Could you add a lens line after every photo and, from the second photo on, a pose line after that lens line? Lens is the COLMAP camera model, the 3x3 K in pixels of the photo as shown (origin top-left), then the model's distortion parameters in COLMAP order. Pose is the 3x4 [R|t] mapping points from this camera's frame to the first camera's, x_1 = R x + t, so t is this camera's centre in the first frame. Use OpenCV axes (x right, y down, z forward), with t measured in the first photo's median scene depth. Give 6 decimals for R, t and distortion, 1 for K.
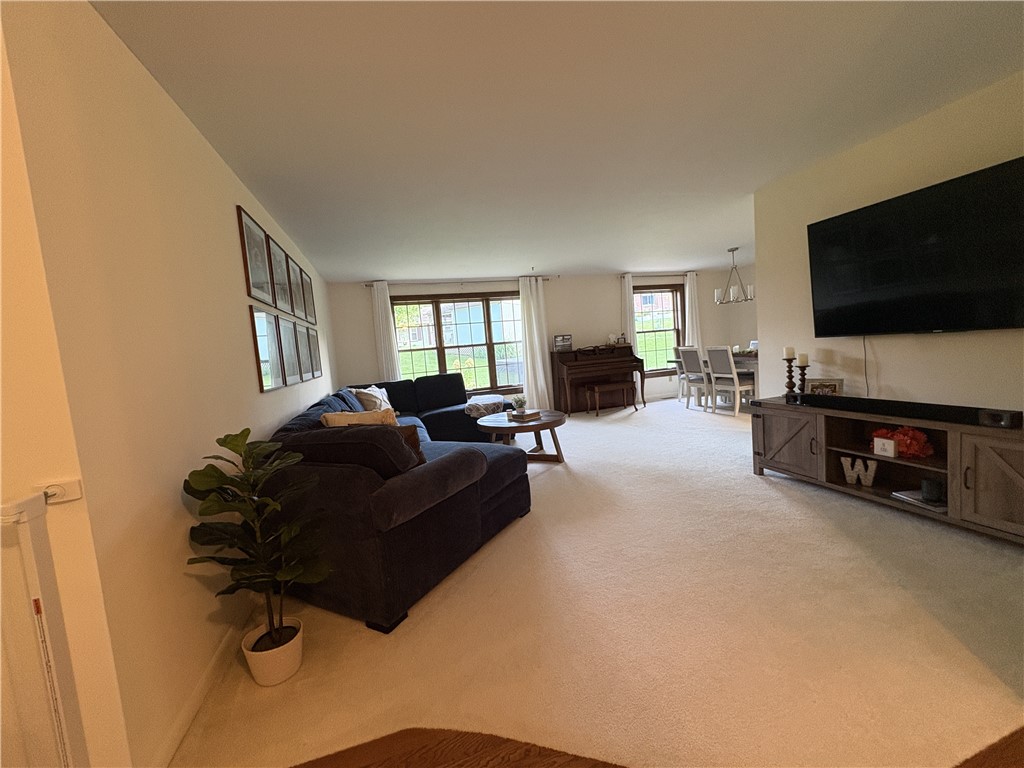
lens RADIAL K [[405.8, 0, 512.3], [0, 405.8, 382.6], [0, 0, 1]] dist [-0.002723, -0.001289]
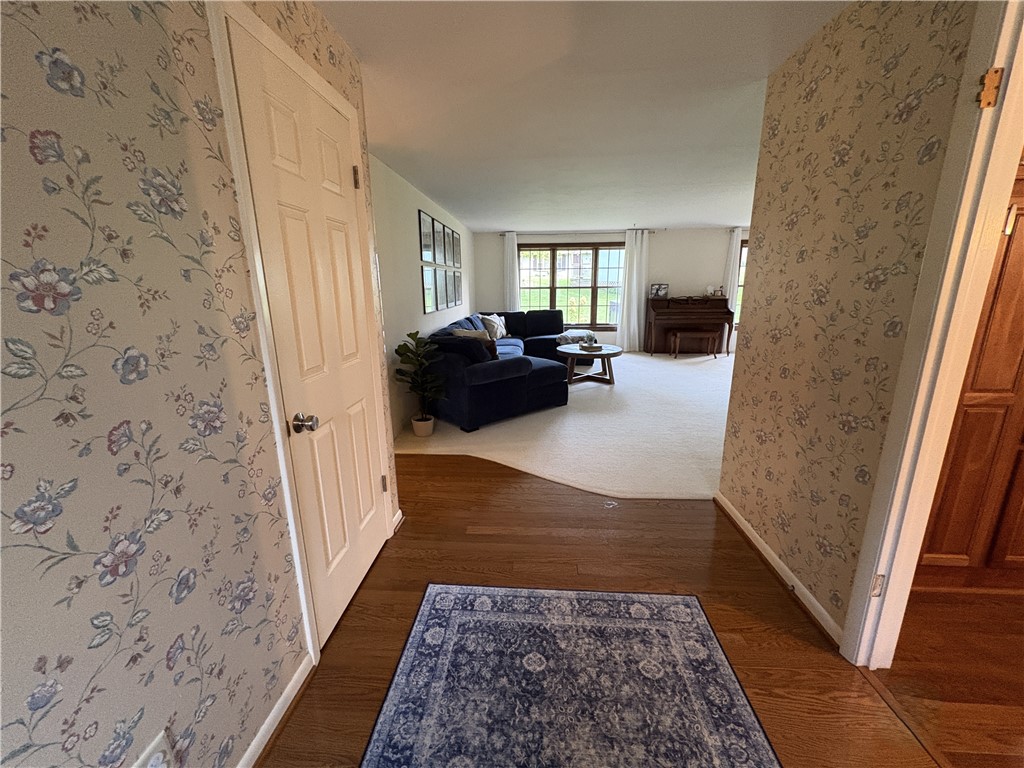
lens RADIAL K [[405.8, 0, 511.9], [0, 405.8, 387.1], [0, 0, 1]] dist [-0.002723, -0.001289]
pose [[0.933547, 0.155211, -0.323108, 0.168359], [-0.094956, 0.976273, 0.194615, -0.019997], [0.345648, -0.151001, 0.926135, -0.263063]]
